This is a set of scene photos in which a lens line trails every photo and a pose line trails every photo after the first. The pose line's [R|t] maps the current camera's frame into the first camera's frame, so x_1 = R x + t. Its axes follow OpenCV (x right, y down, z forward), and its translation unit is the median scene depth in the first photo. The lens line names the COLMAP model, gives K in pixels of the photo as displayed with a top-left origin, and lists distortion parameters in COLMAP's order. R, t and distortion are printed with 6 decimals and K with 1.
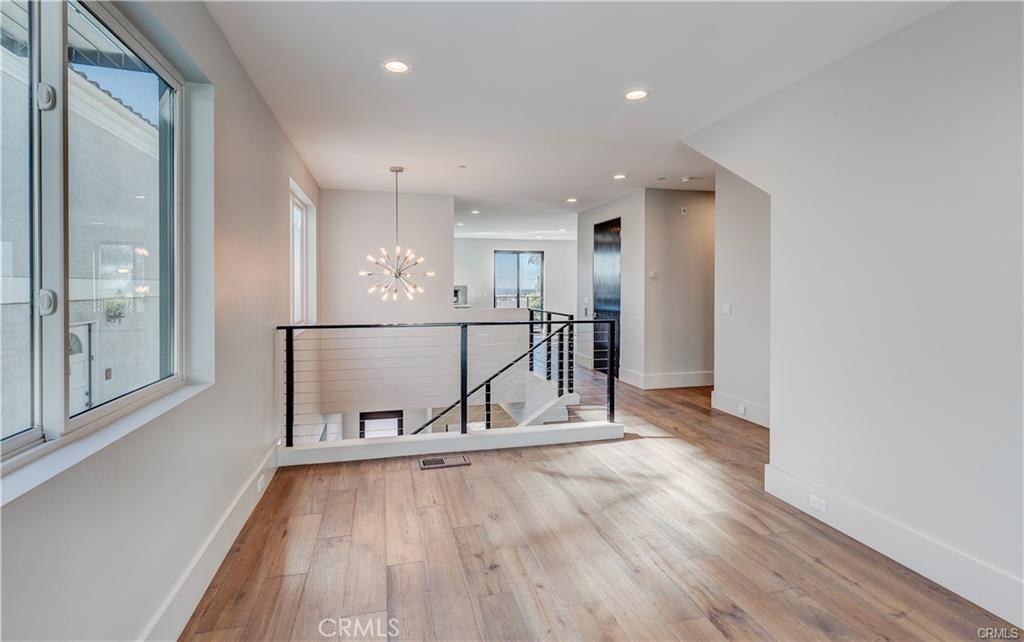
lens RADIAL K [[483.8, 0, 510.0], [0, 483.8, 290.0], [0, 0, 1]] dist [0.014694, 0.000295]
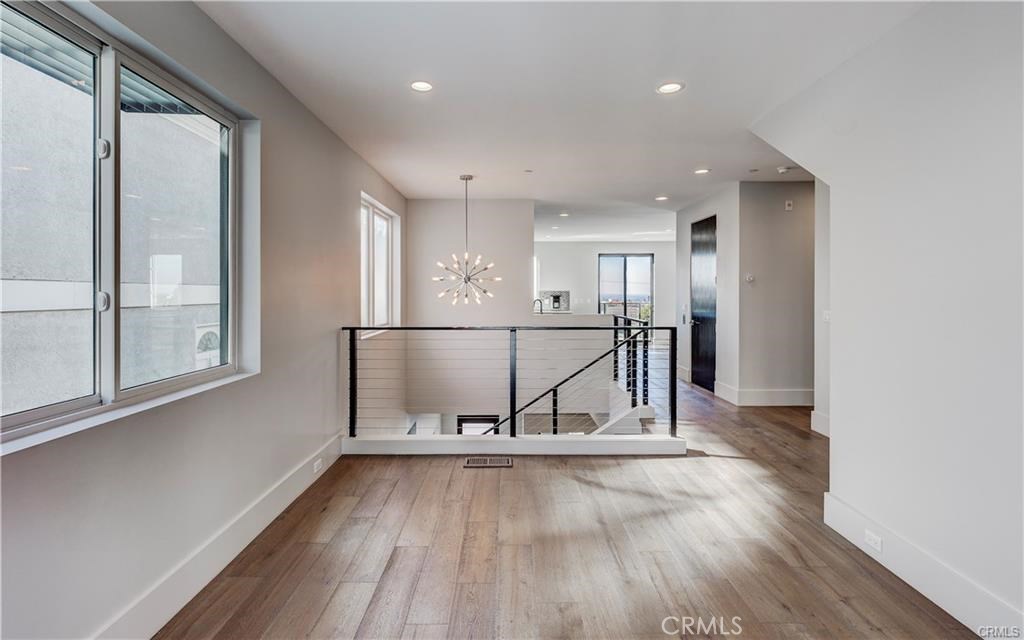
lens RADIAL K [[509.1, 0, 513.0], [0, 509.1, 291.0], [0, 0, 1]] dist [0.013120, -0.000413]
pose [[0.970246, -0.001142, -0.242118, 0.171823], [-0.001098, 0.999958, -0.009116, 0.002968], [0.242118, 0.009111, 0.970204, -0.031976]]
